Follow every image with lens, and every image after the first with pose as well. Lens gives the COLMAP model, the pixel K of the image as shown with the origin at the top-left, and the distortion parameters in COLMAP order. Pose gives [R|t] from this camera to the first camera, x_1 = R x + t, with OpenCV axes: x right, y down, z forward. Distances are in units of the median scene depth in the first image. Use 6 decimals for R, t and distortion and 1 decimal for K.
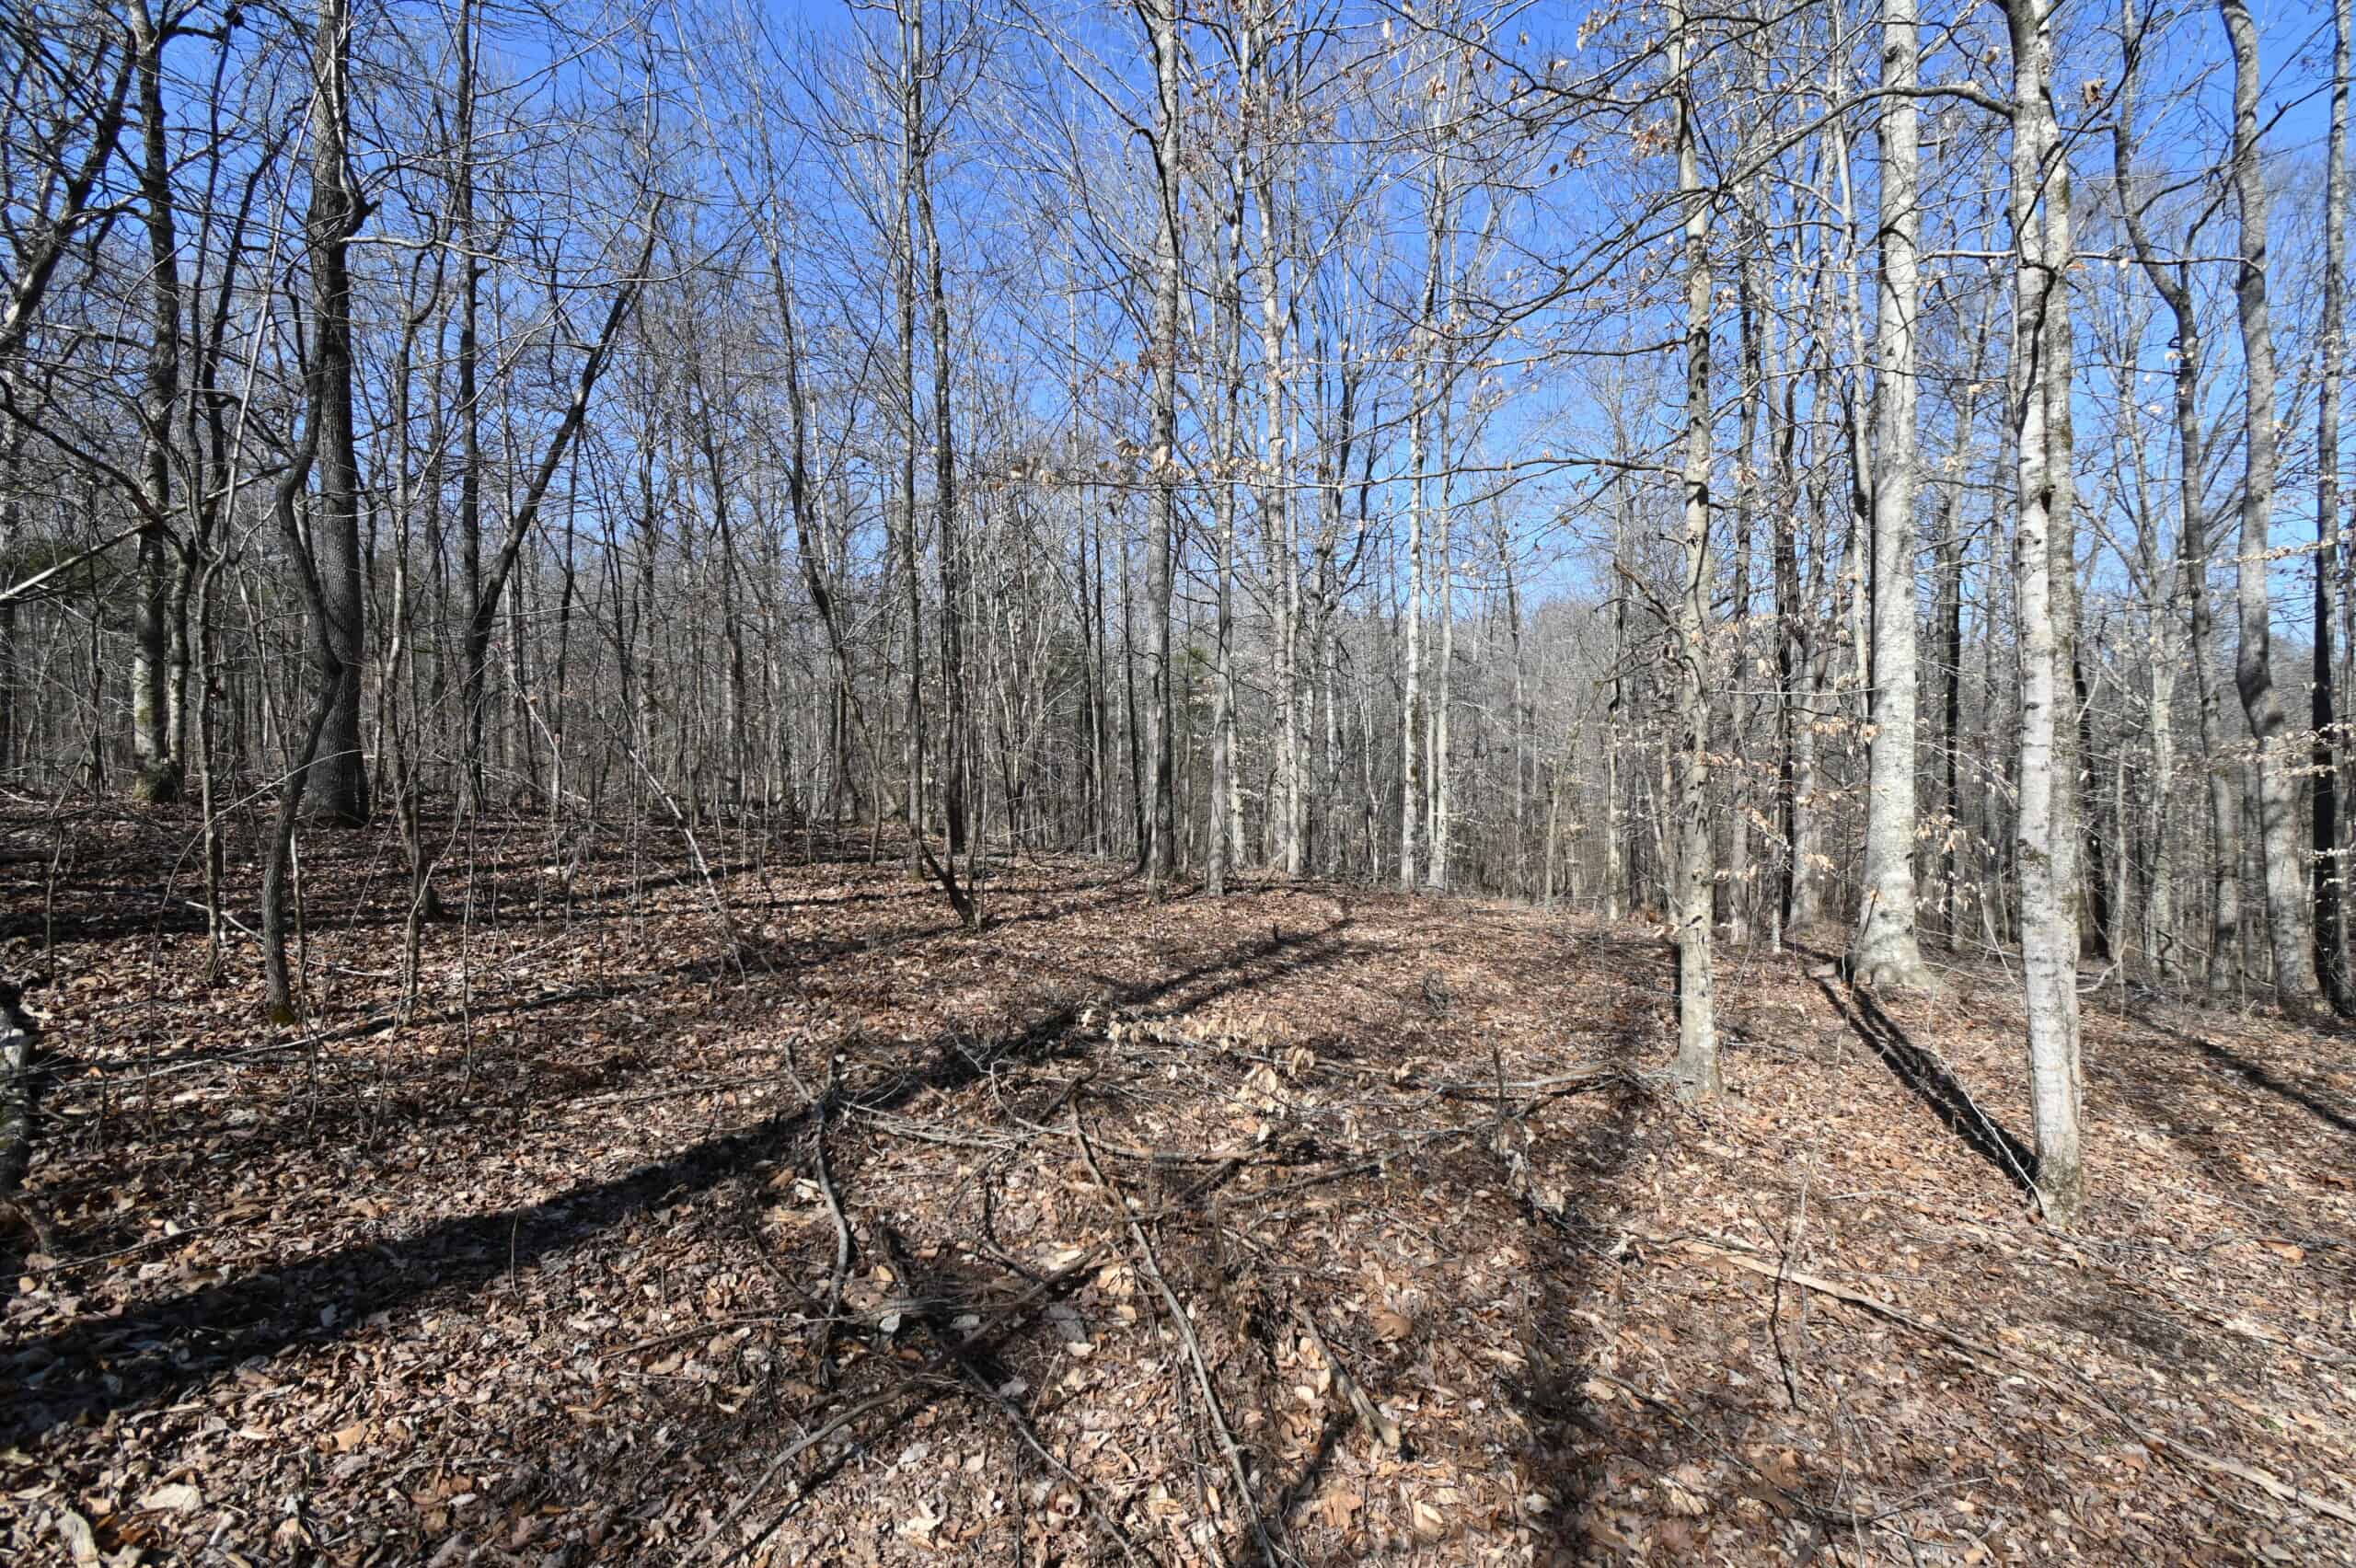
lens RADIAL K [[1002.1, 0, 1178.8], [0, 1002.1, 741.7], [0, 0, 1]] dist [0.001175, -0.003491]
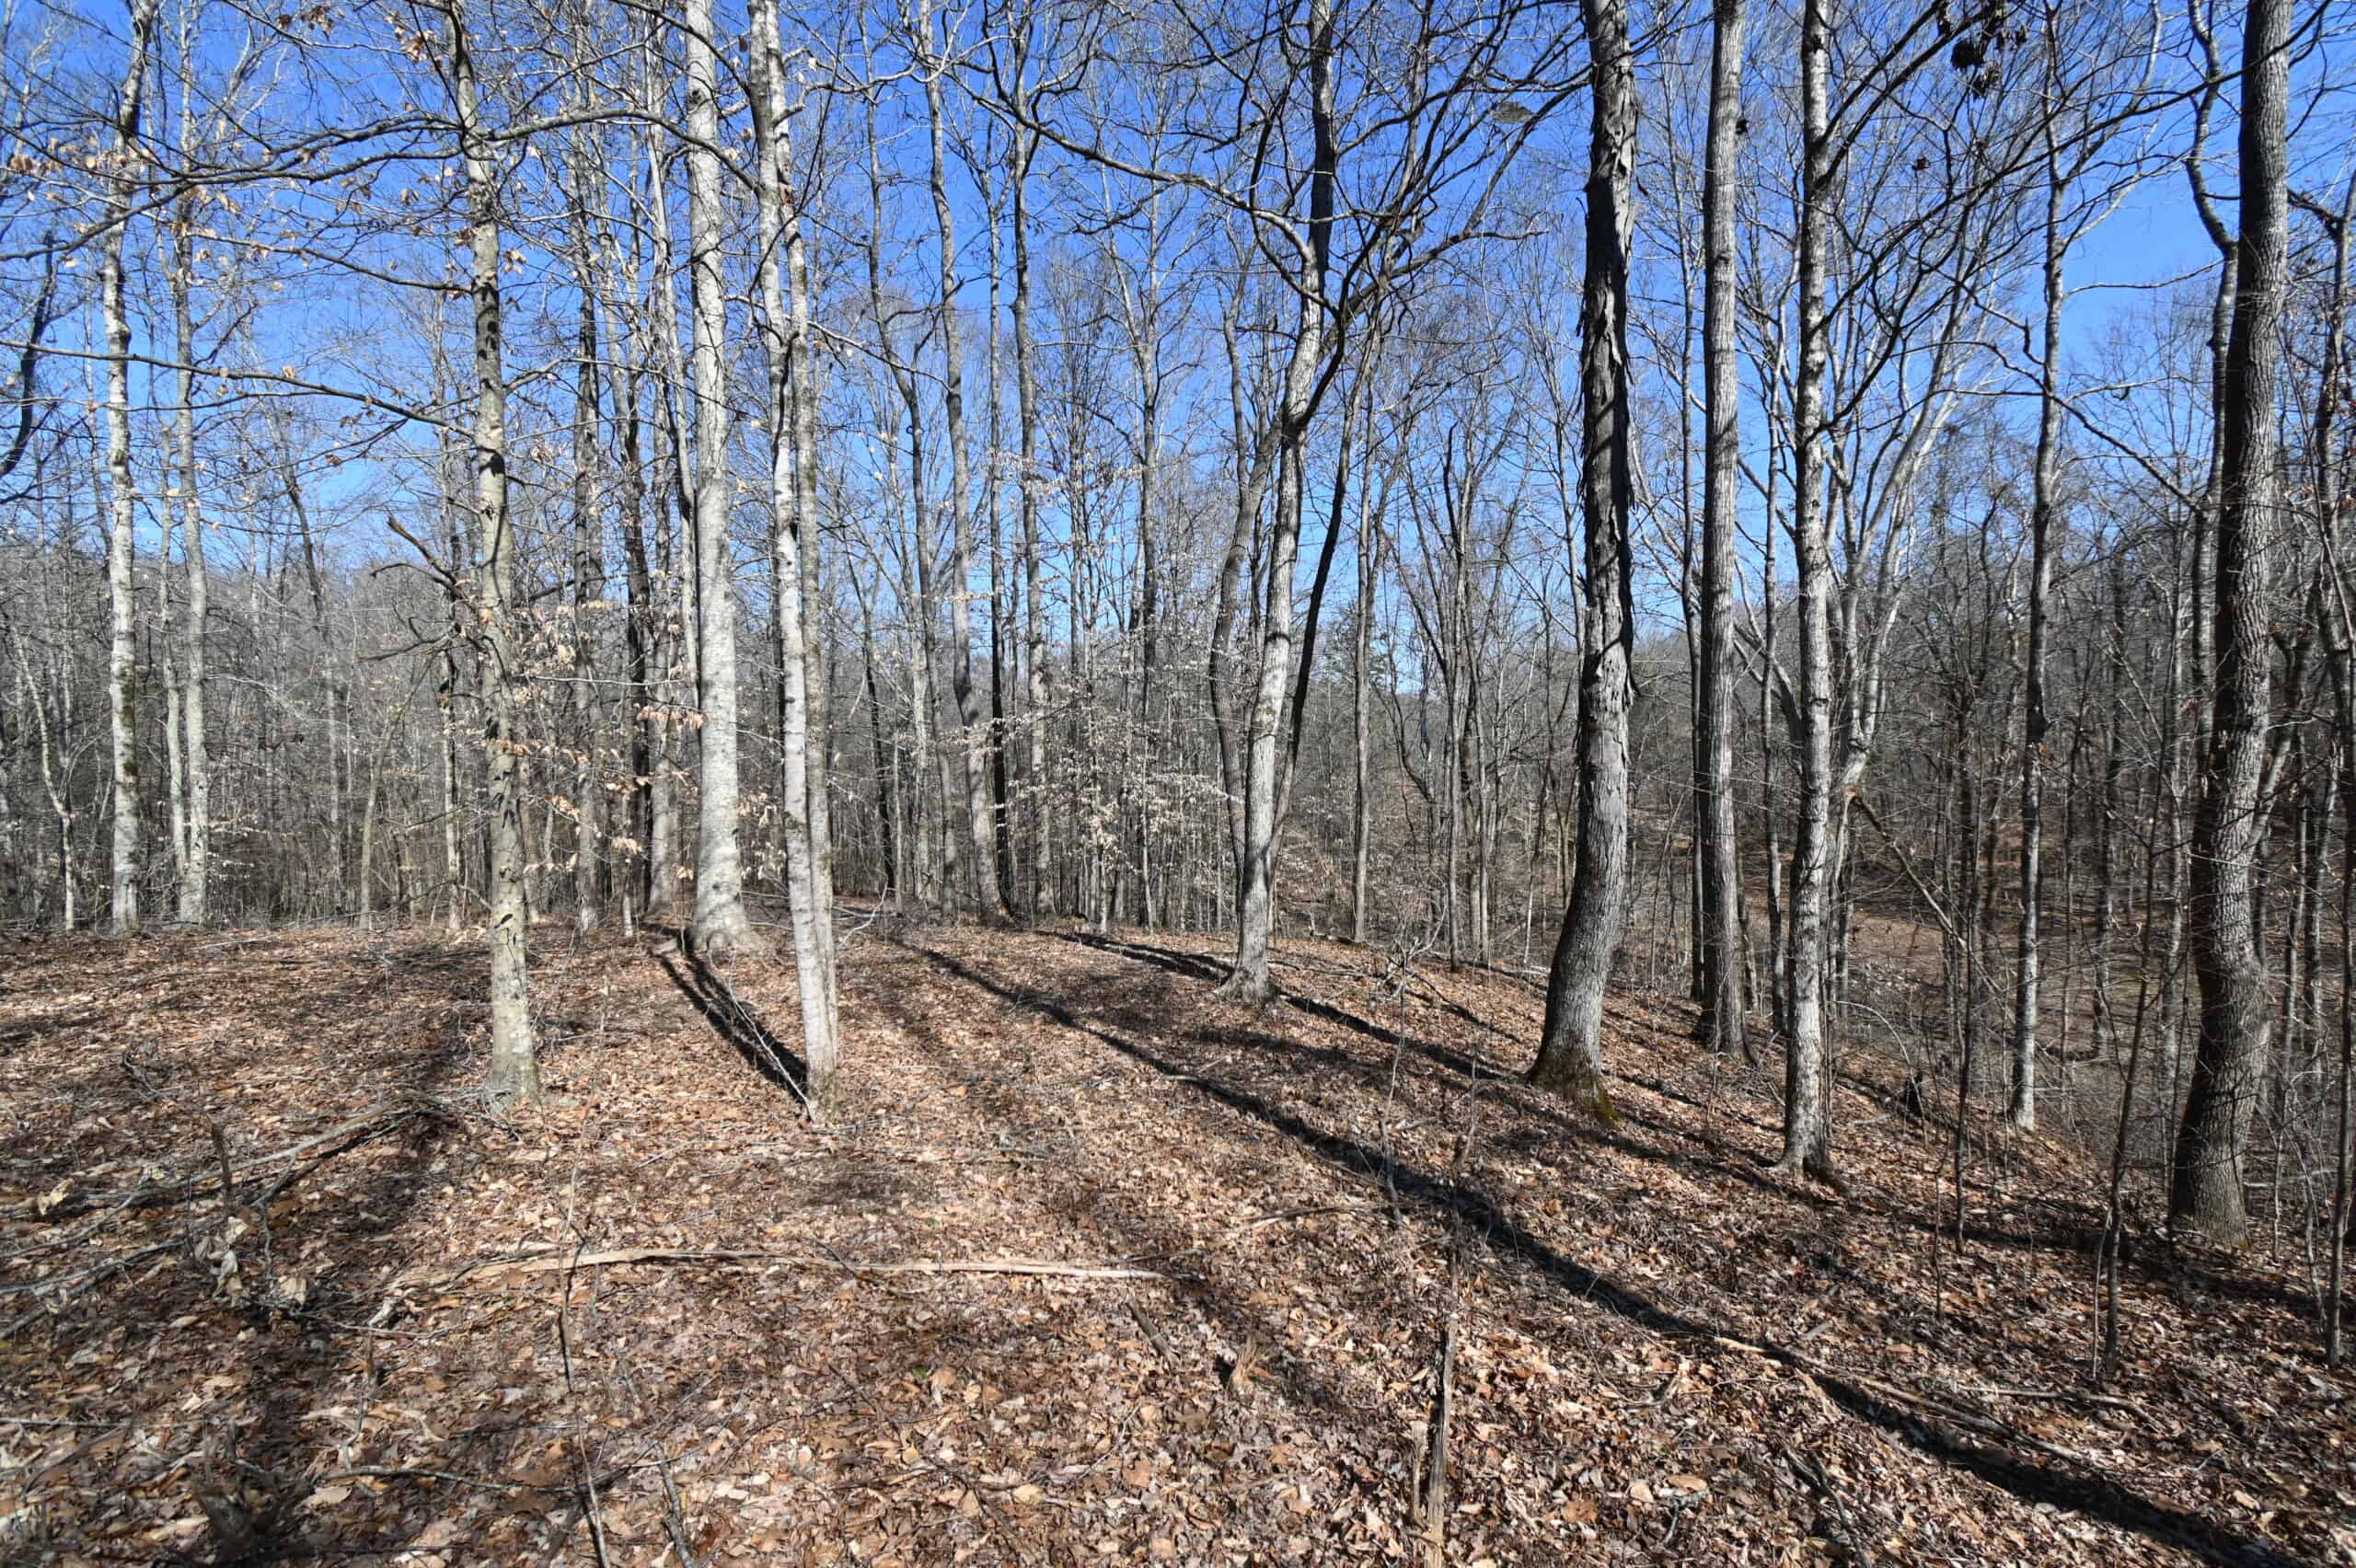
lens RADIAL K [[1000.8, 0, 1180.1], [0, 1000.8, 736.6], [0, 0, 1]] dist [-0.001218, -0.003360]
pose [[0.557201, -0.002172, 0.830374, 0.091392], [-0.004270, 0.999976, 0.005481, -0.000589], [-0.830366, -0.006600, 0.557179, -0.042205]]
